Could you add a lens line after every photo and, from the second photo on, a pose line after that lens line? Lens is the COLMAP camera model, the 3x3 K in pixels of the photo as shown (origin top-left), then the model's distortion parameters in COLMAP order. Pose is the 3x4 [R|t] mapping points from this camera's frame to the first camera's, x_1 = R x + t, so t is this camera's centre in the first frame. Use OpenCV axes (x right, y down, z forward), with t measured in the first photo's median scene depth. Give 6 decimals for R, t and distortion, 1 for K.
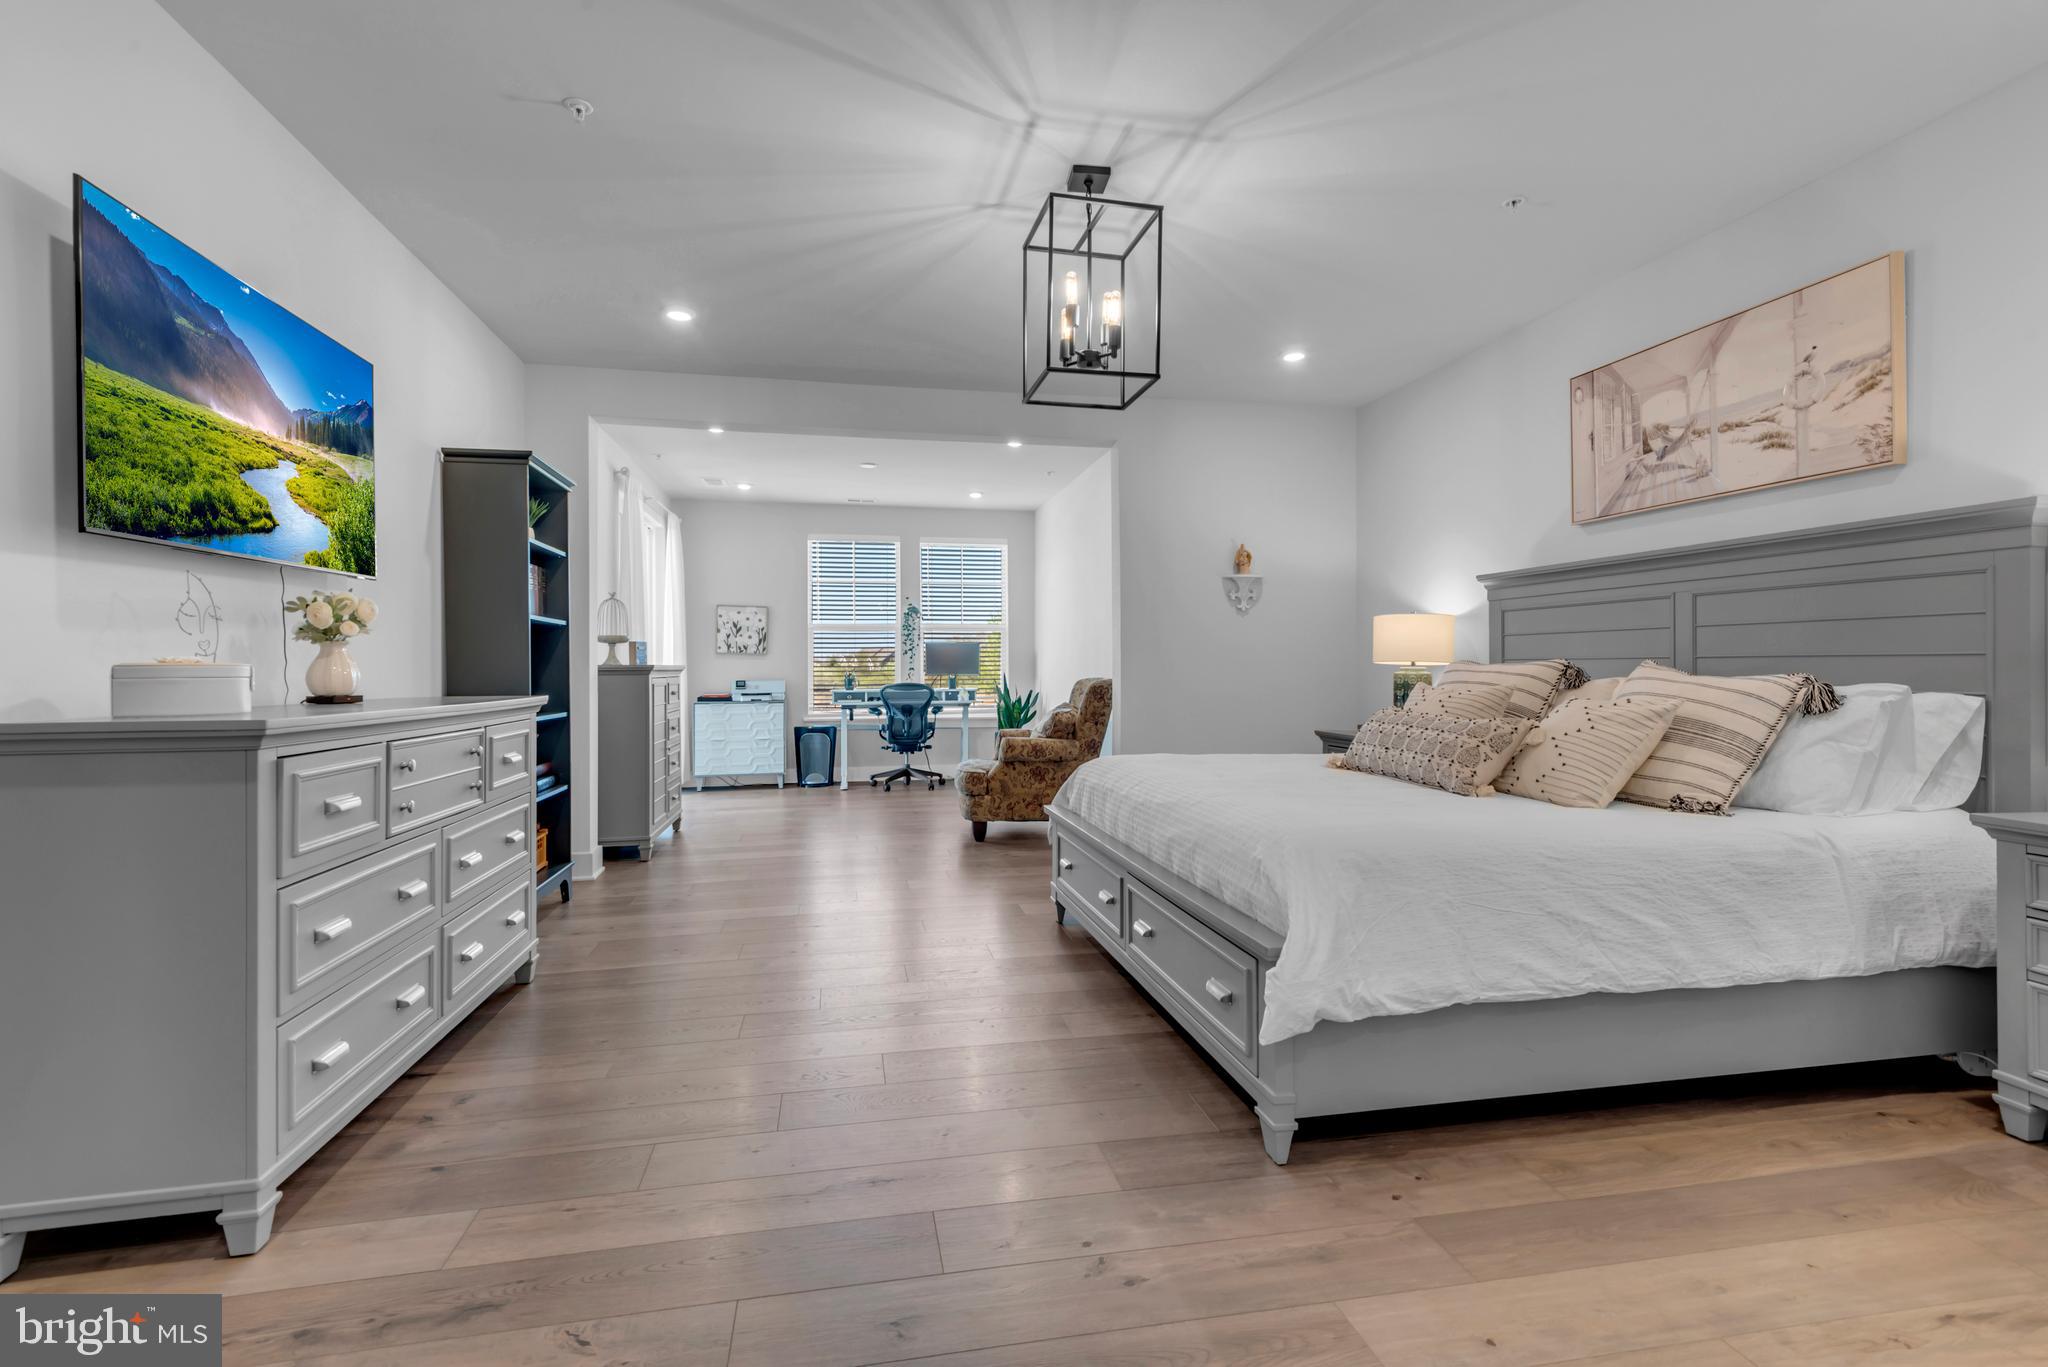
lens RADIAL K [[958.1, 0, 1042.4], [0, 958.1, 677.2], [0, 0, 1]] dist [0.014871, -0.008373]
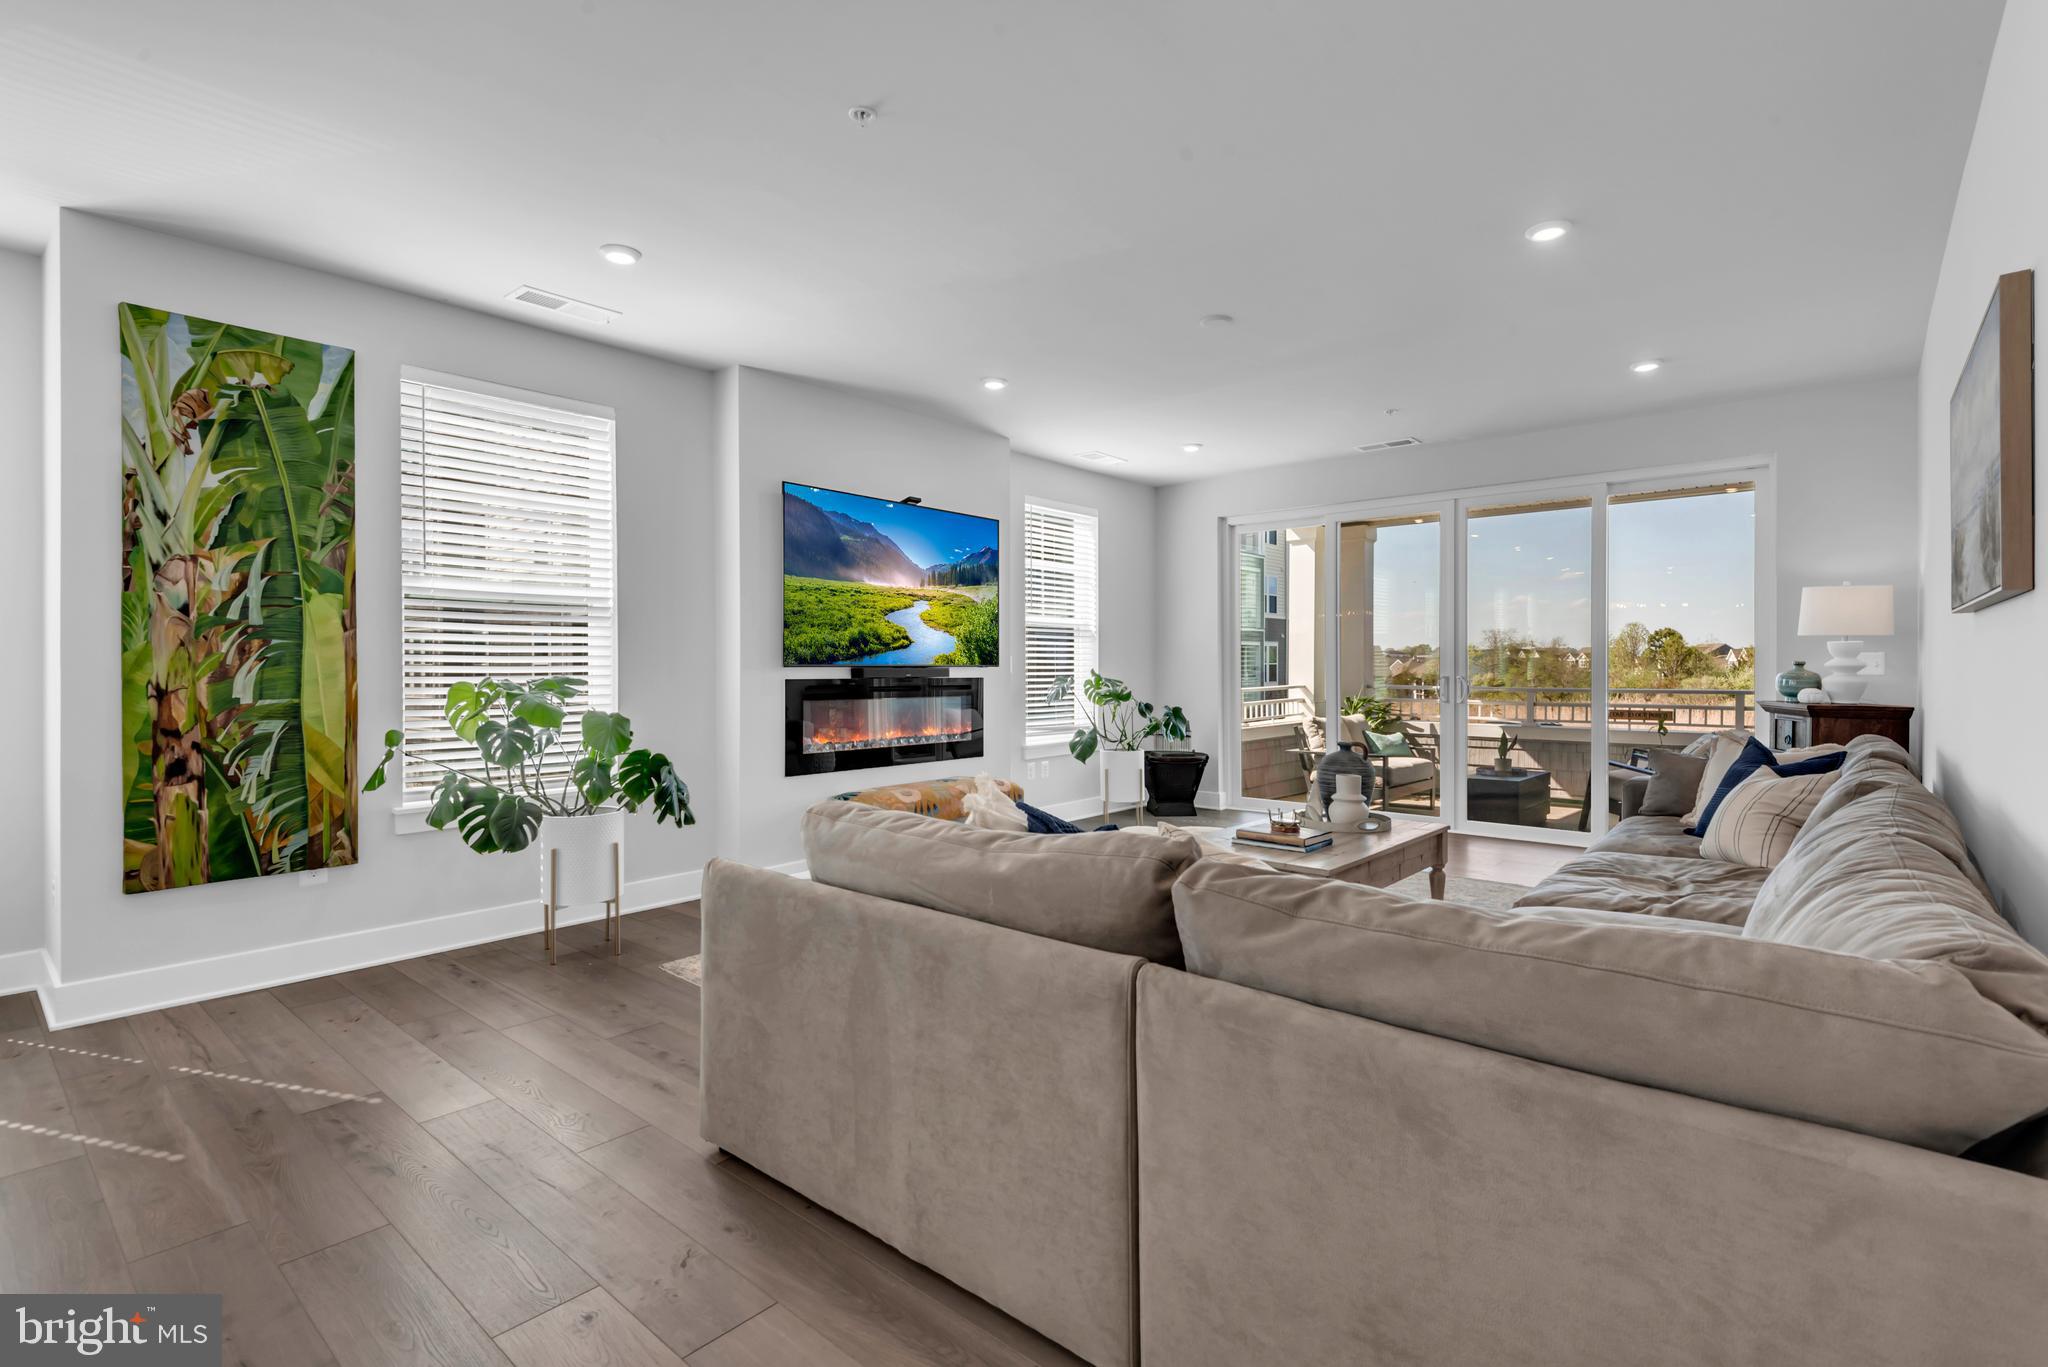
lens RADIAL K [[958.1, 0, 1002.4], [0, 958.1, 674.9], [0, 0, 1]] dist [0.014871, -0.008373]
pose [[0.603593, 0.008939, -0.797242, 0.450014], [-0.017277, 0.999849, -0.001869, -0.079001], [0.797105, 0.014902, 0.603657, 0.115084]]
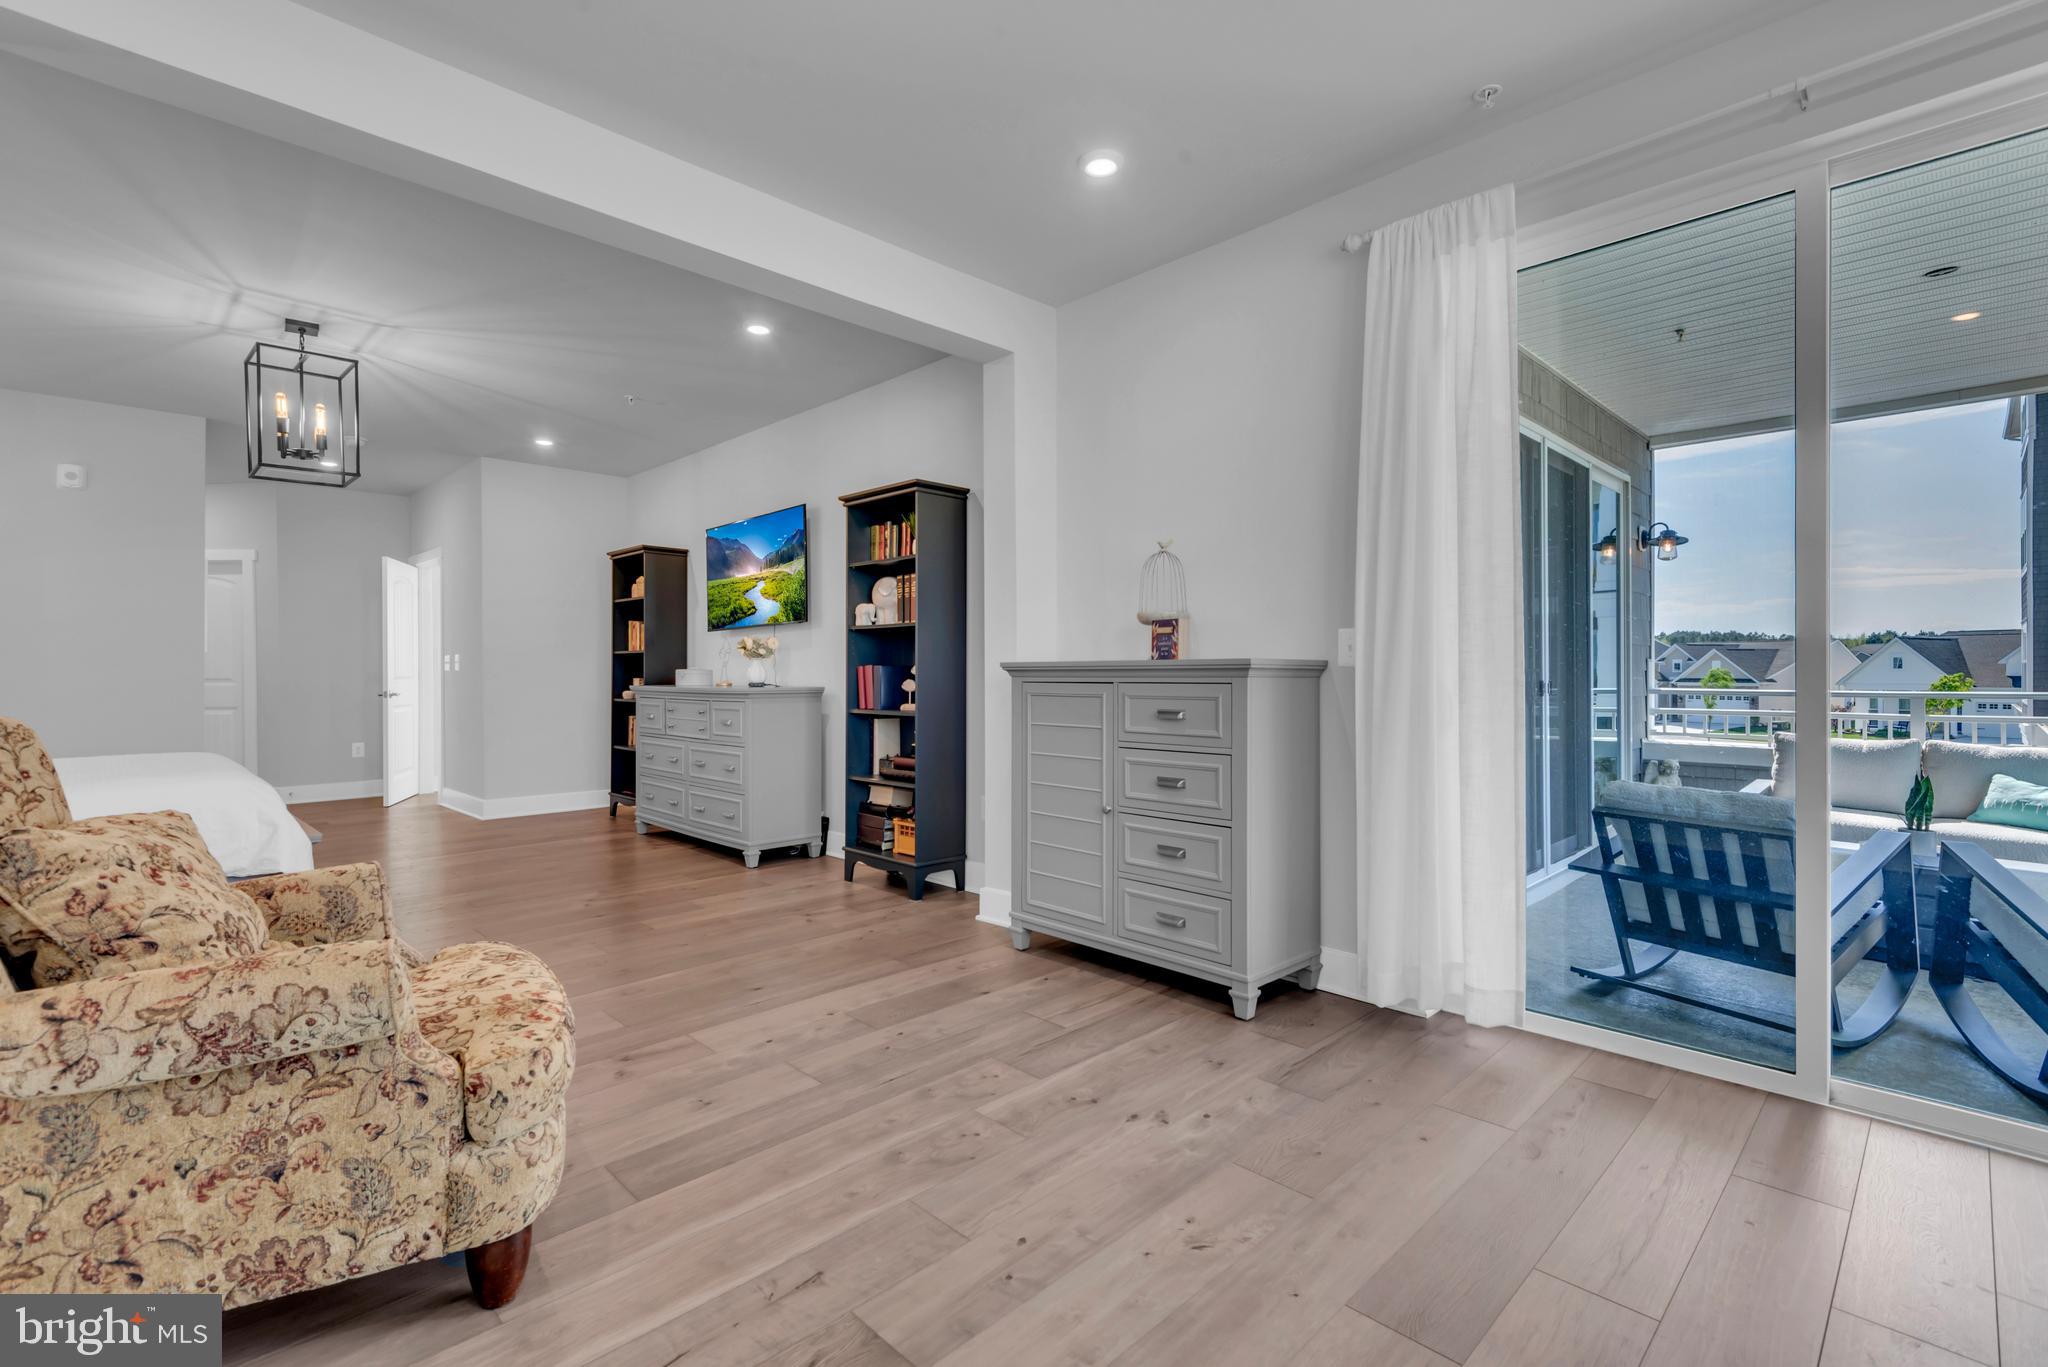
lens RADIAL K [[924.4, 0, 1030.5], [0, 924.4, 679.2], [0, 0, 1]] dist [0.022110, -0.007444]
pose [[-0.841296, 0.013340, -0.540410, -0.092222], [0.003306, 0.999804, 0.019534, -0.022459], [0.540564, 0.014647, -0.841175, 2.553468]]
